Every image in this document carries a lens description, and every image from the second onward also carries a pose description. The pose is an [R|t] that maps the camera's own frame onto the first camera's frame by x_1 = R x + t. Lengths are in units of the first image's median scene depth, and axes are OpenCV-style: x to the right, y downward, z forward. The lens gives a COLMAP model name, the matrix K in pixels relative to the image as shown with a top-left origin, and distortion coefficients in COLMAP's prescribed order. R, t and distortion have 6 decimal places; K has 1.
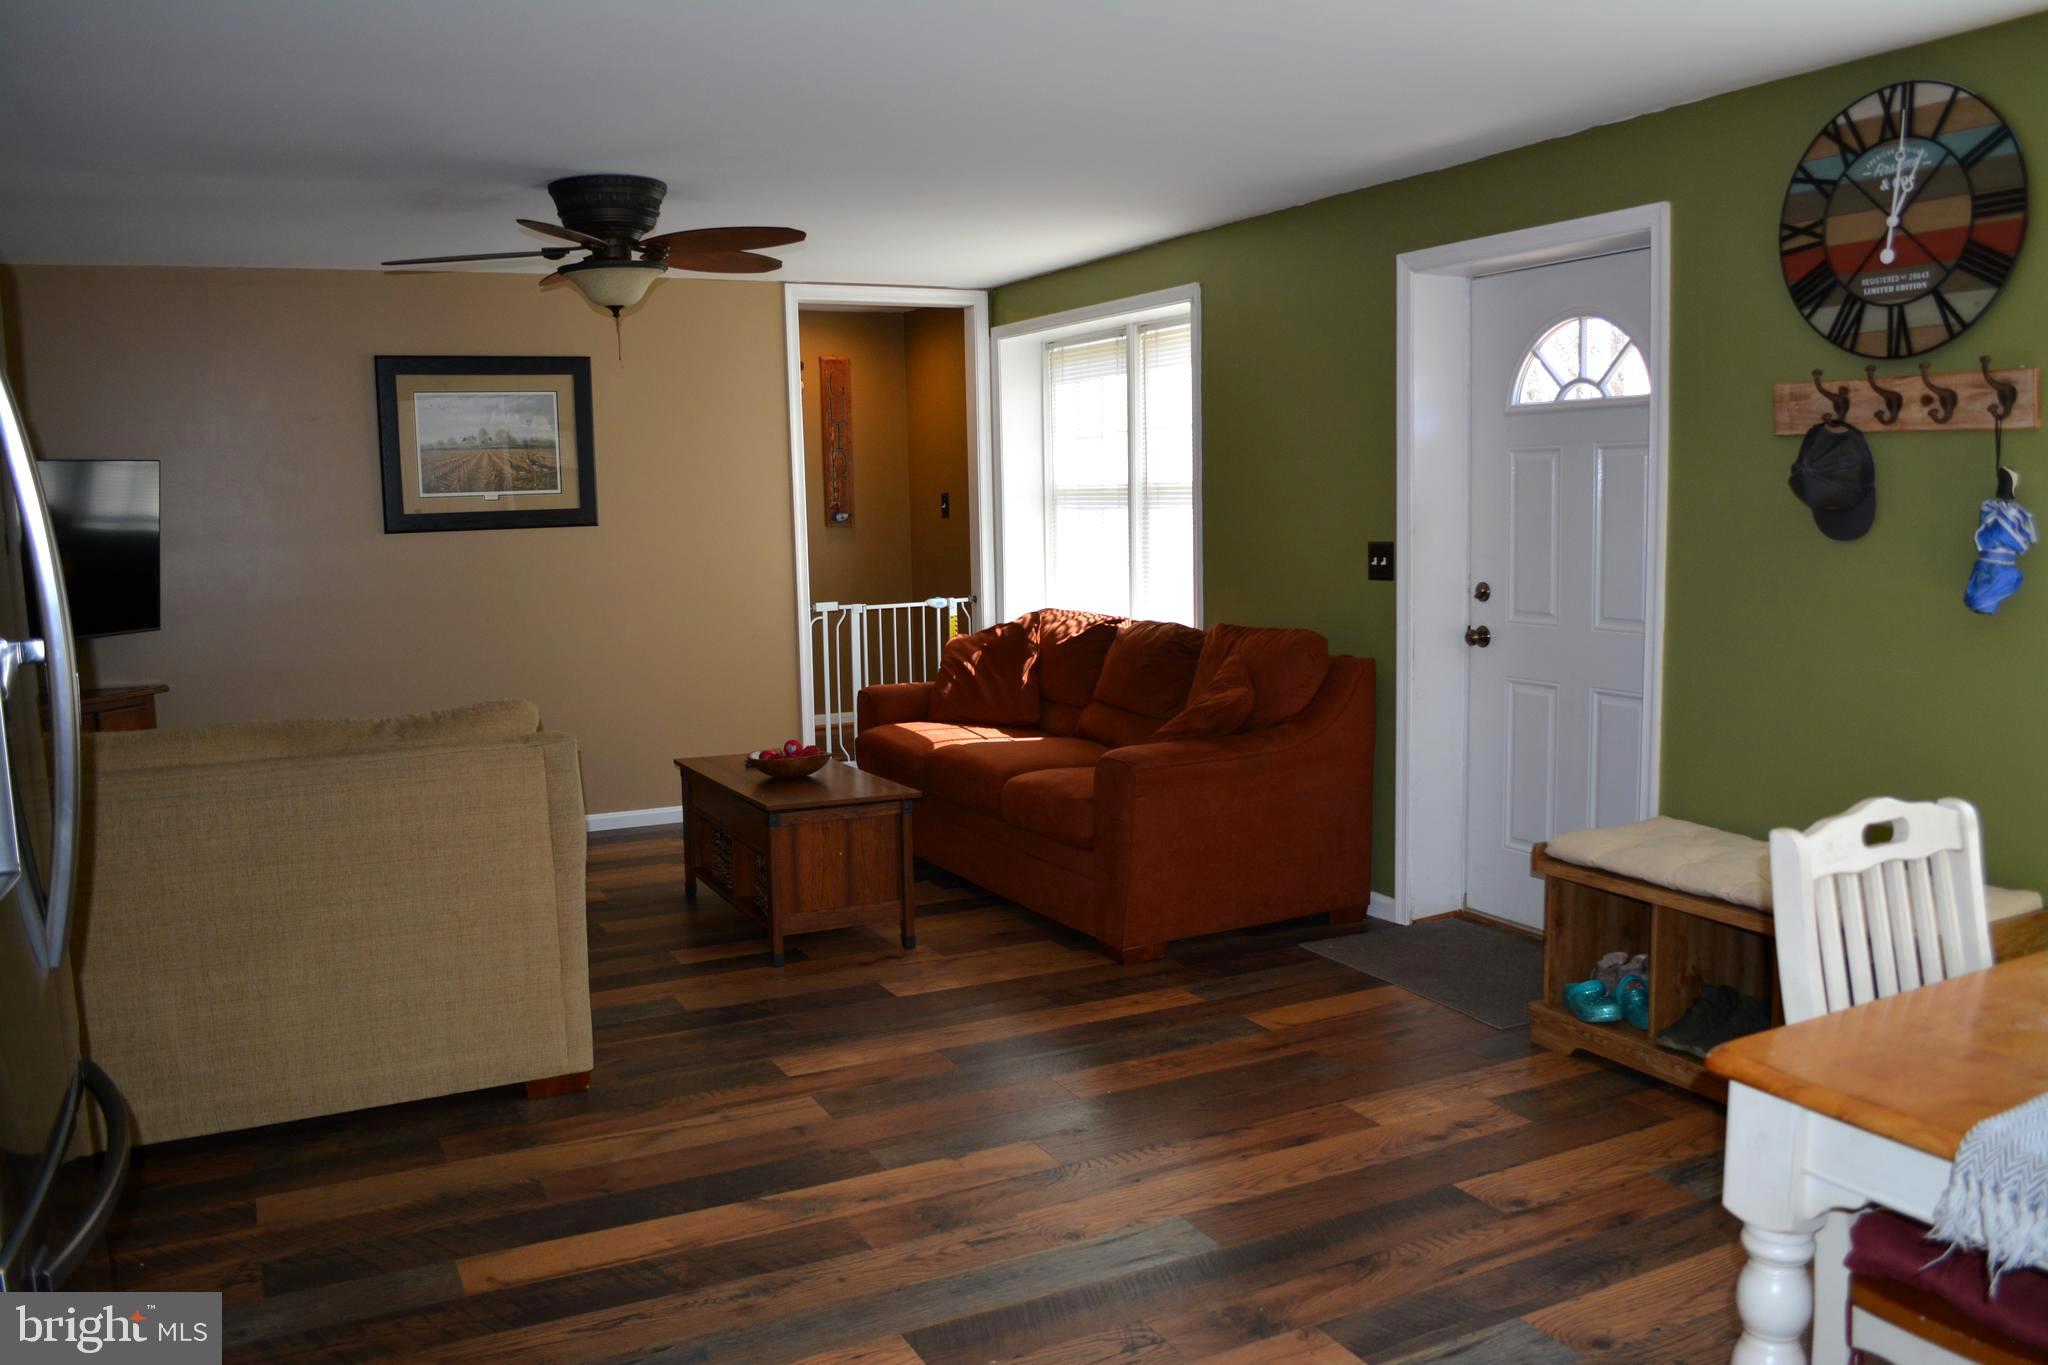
lens RADIAL K [[1617.5, 0, 1032.5], [0, 1617.5, 678.8], [0, 0, 1]] dist [-0.084440, 0.015492]
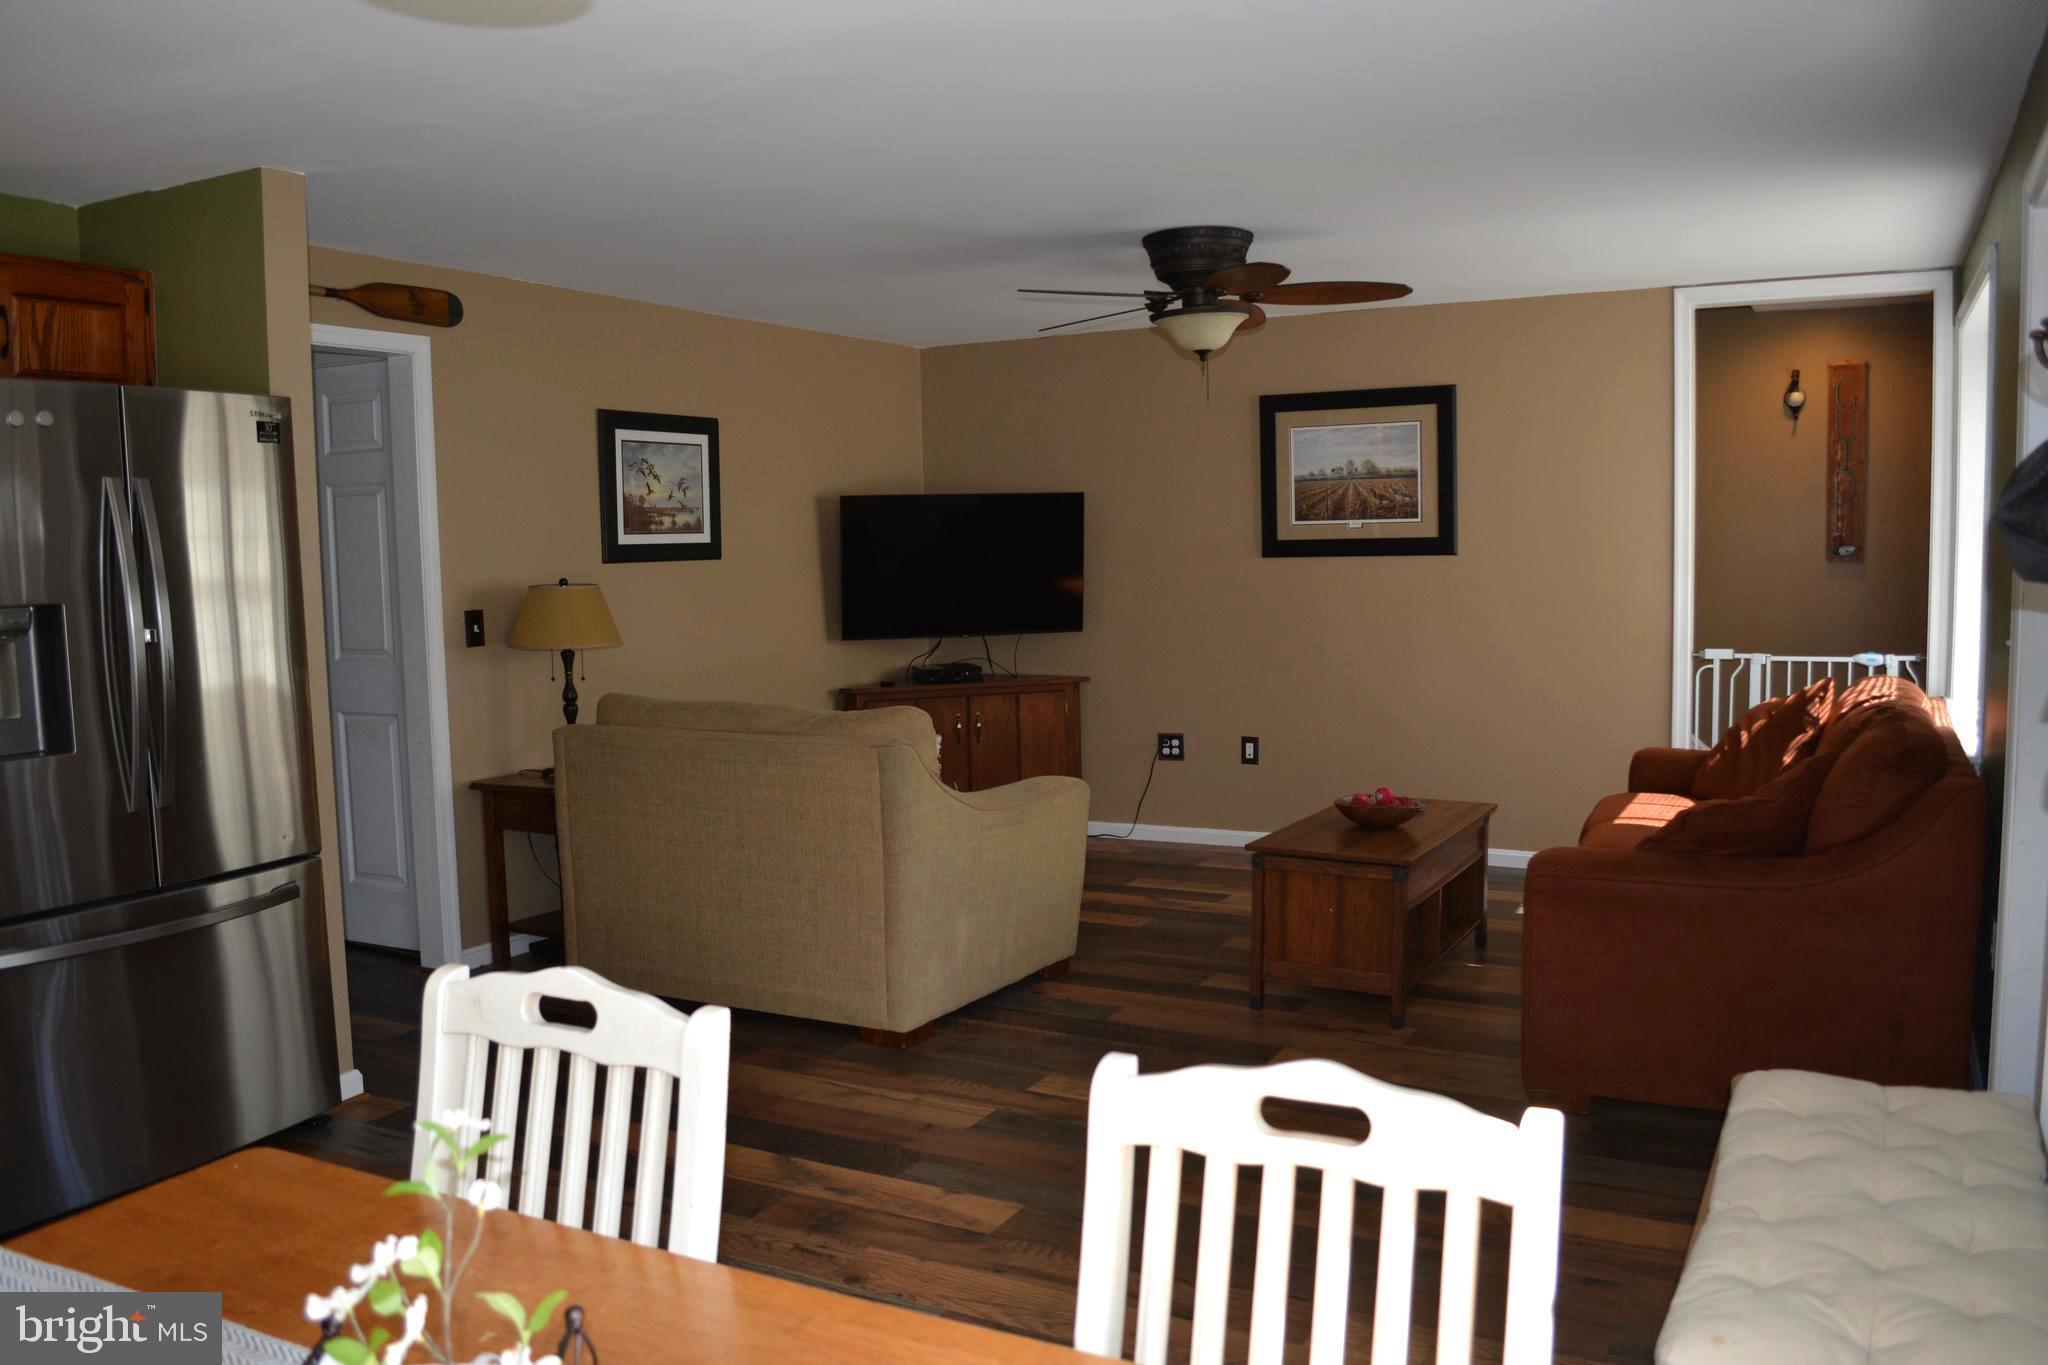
lens RADIAL K [[1617.5, 0, 1027.9], [0, 1617.5, 677.5], [0, 0, 1]] dist [-0.084440, 0.015492]
pose [[0.569077, 0.081910, -0.818195, 0.576591], [-0.087306, 0.995421, 0.038929, -0.052077], [0.817636, 0.049280, 0.573622, 0.321805]]
